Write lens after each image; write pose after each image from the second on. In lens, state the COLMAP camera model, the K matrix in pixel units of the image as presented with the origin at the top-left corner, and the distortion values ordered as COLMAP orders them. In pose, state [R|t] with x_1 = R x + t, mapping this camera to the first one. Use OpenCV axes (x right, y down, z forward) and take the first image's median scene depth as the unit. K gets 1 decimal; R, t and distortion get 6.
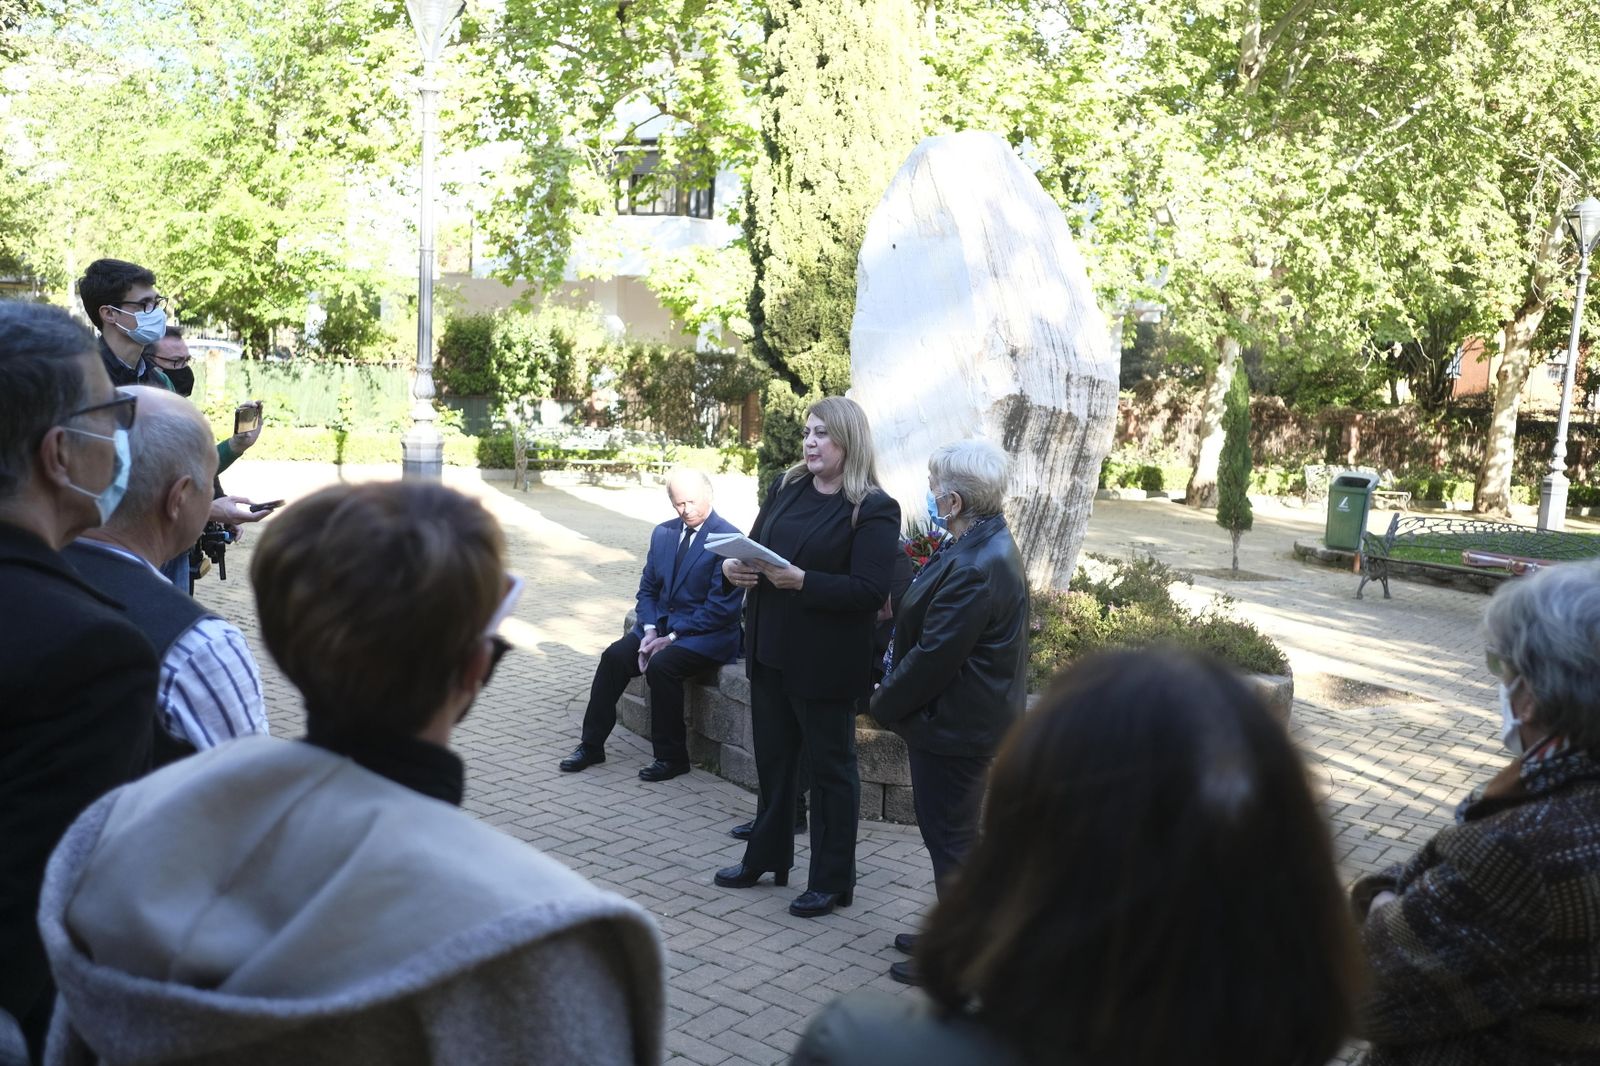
lens RADIAL K [[1453.2, 0, 800.0], [0, 1453.2, 533.0], [0, 0, 1]] dist [-0.076418, 0.256590]
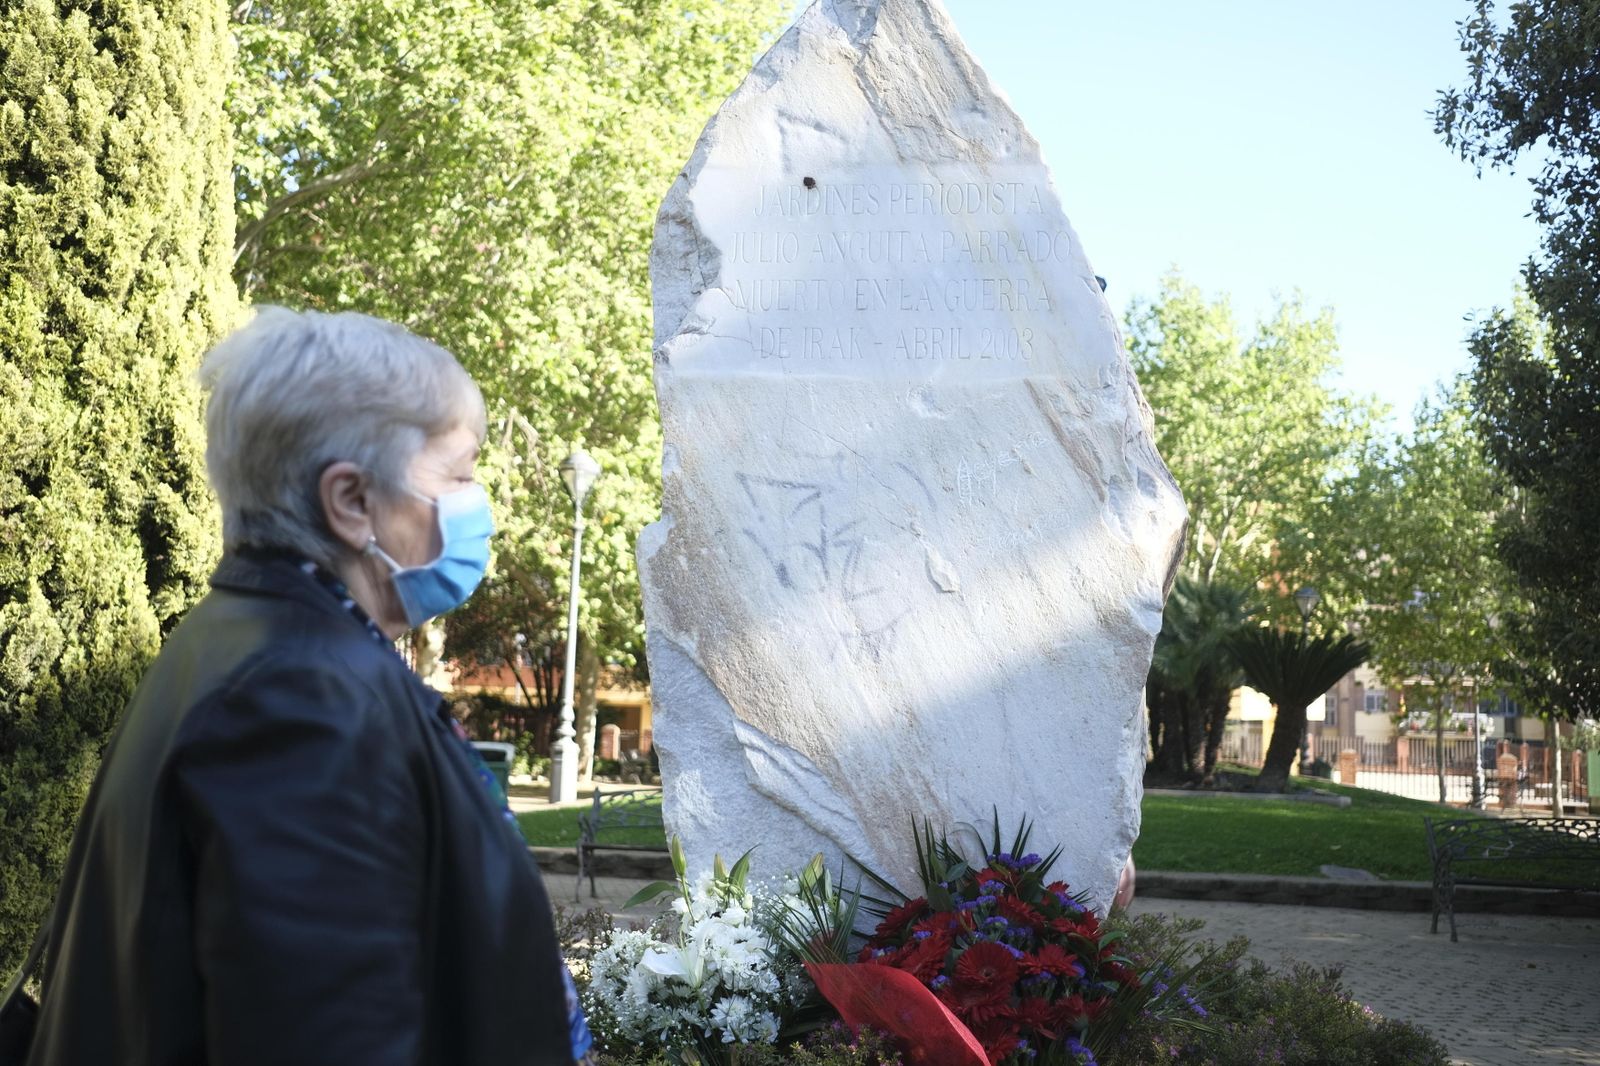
lens RADIAL K [[1453.2, 0, 800.0], [0, 1453.2, 533.0], [0, 0, 1]] dist [-0.076418, 0.256590]
pose [[0.690126, 0.055066, 0.721592, -0.086974], [0.087248, 0.983497, -0.158496, -0.012583], [-0.718411, 0.172340, 0.673932, 0.278433]]
